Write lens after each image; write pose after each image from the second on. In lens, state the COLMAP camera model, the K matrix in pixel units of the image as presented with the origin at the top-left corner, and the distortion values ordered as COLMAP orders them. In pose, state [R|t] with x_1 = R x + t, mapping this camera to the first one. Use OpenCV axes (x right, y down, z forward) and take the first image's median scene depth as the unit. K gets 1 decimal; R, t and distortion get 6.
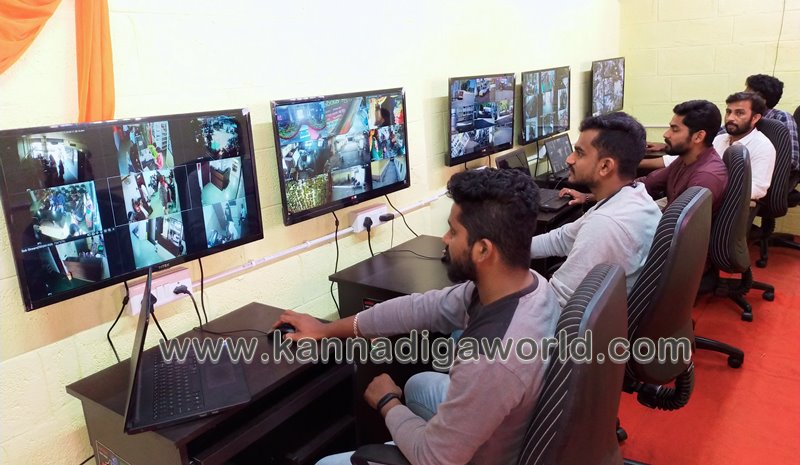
lens RADIAL K [[609.7, 0, 386.1], [0, 609.7, 235.2], [0, 0, 1]] dist [0.024870, -0.013345]
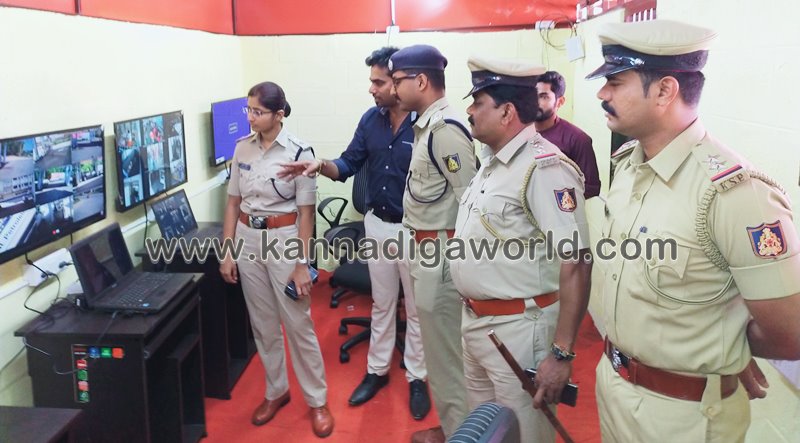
lens RADIAL K [[617.0, 0, 401.2], [0, 617.0, 158.7], [0, 0, 1]] dist [-0.003573, -0.015717]
pose [[0.838592, -0.020617, 0.544369, 0.091388], [0.099249, 0.988341, -0.115460, -0.084007], [-0.535642, 0.150852, 0.830862, 0.137237]]
